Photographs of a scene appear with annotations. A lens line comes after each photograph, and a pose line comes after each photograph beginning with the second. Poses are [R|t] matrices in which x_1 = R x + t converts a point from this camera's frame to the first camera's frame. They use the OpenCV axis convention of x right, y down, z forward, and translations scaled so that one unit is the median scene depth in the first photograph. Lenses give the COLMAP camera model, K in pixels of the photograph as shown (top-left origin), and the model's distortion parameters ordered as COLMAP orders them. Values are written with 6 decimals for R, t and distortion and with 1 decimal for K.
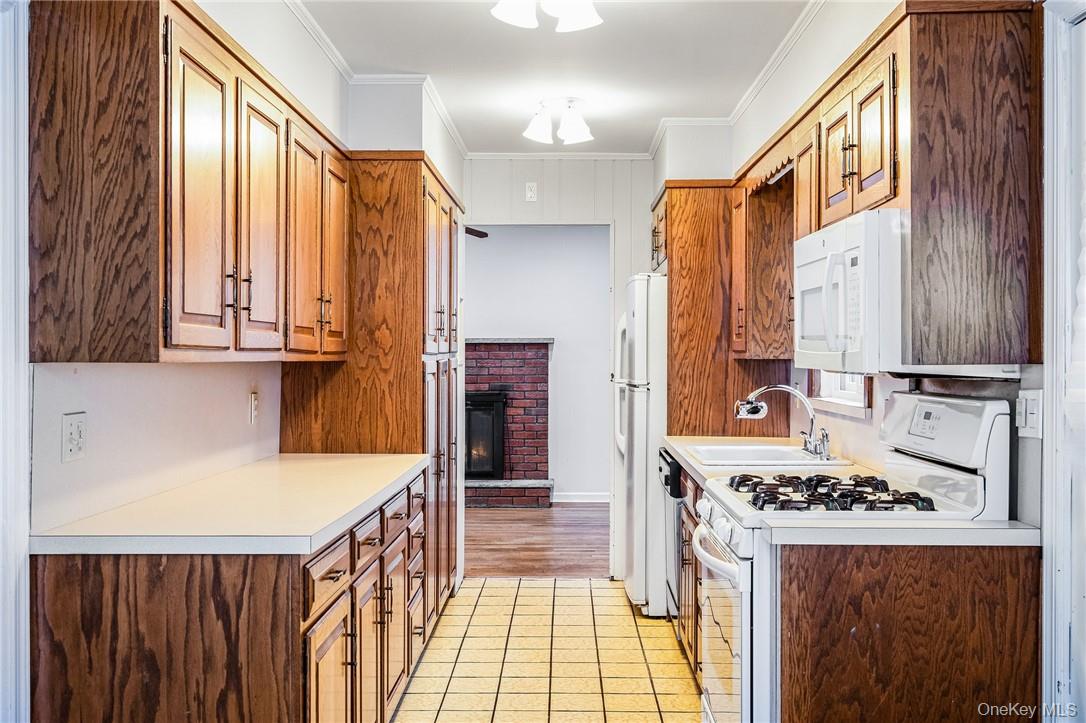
lens RADIAL K [[1057.8, 0, 543.0], [0, 1057.8, 361.5], [0, 0, 1]] dist [-0.000132, 0.001811]
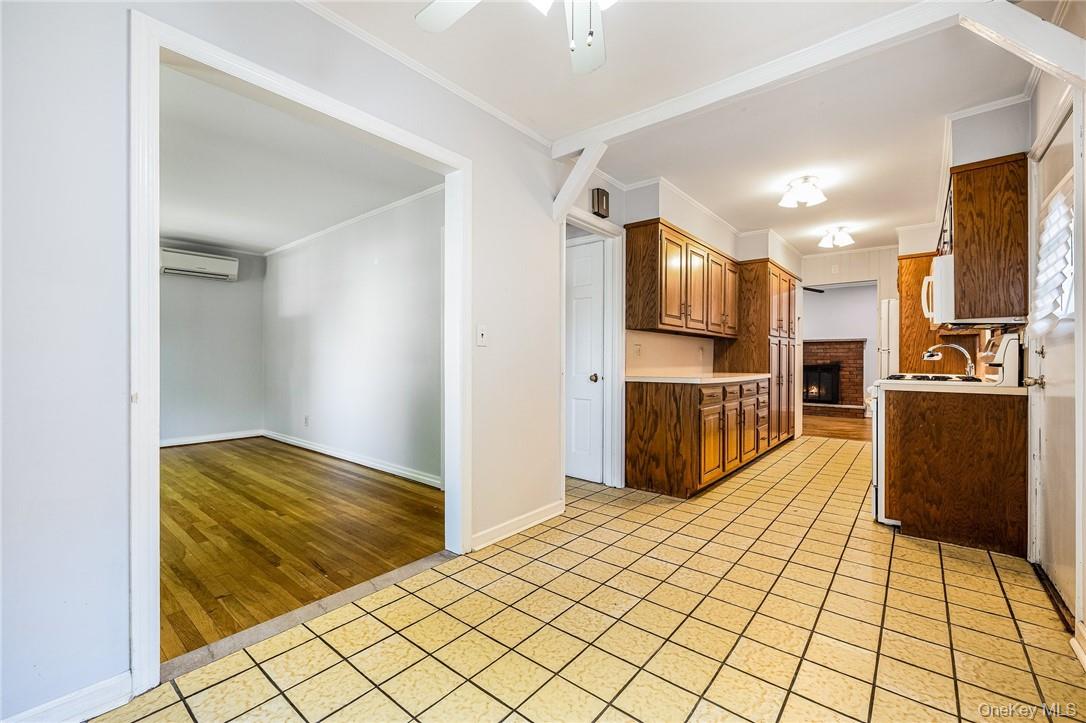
lens RADIAL K [[454.9, 0, 543.0], [0, 454.9, 361.5], [0, 0, 1]] dist [-0.001182, -0.000015]
pose [[0.782843, 0.004763, -0.622201, 0.258340], [-0.006734, 0.999977, -0.000817, 0.107638], [0.622183, 0.004830, 0.782857, -0.392740]]
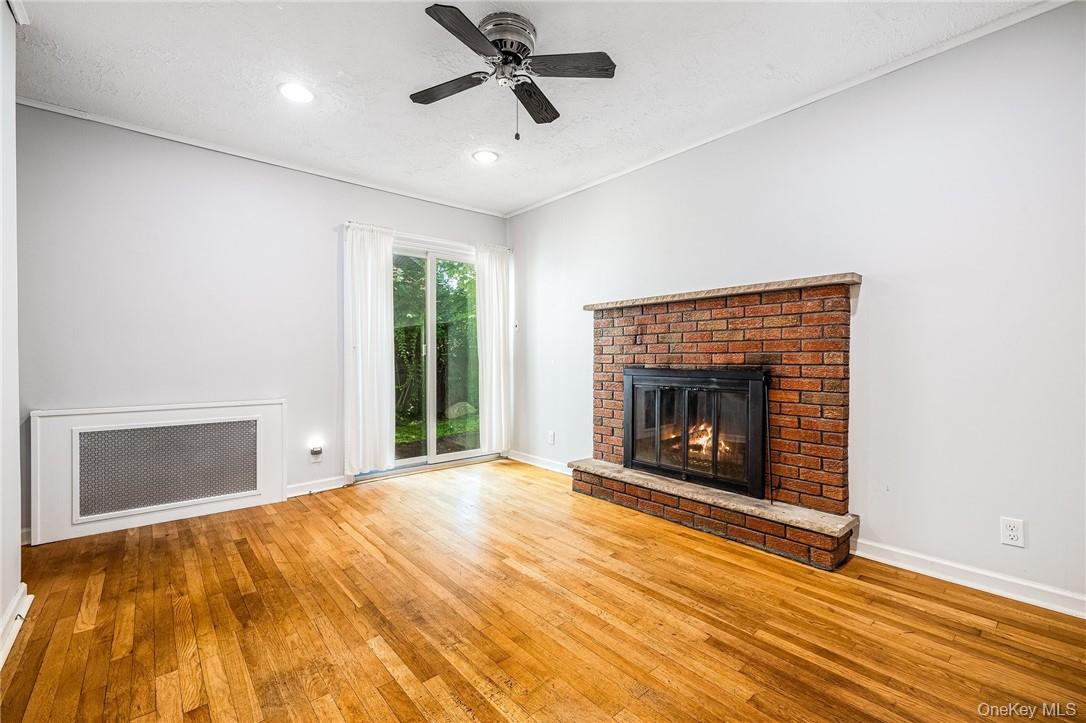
lens RADIAL K [[454.9, 0, 543.0], [0, 454.9, 361.5], [0, 0, 1]] dist [-0.001182, -0.000015]
pose [[0.670854, 0.006043, -0.741565, 0.298423], [-0.004891, 0.999981, 0.003724, 0.096404], [0.741574, 0.001129, 0.670871, 2.643694]]
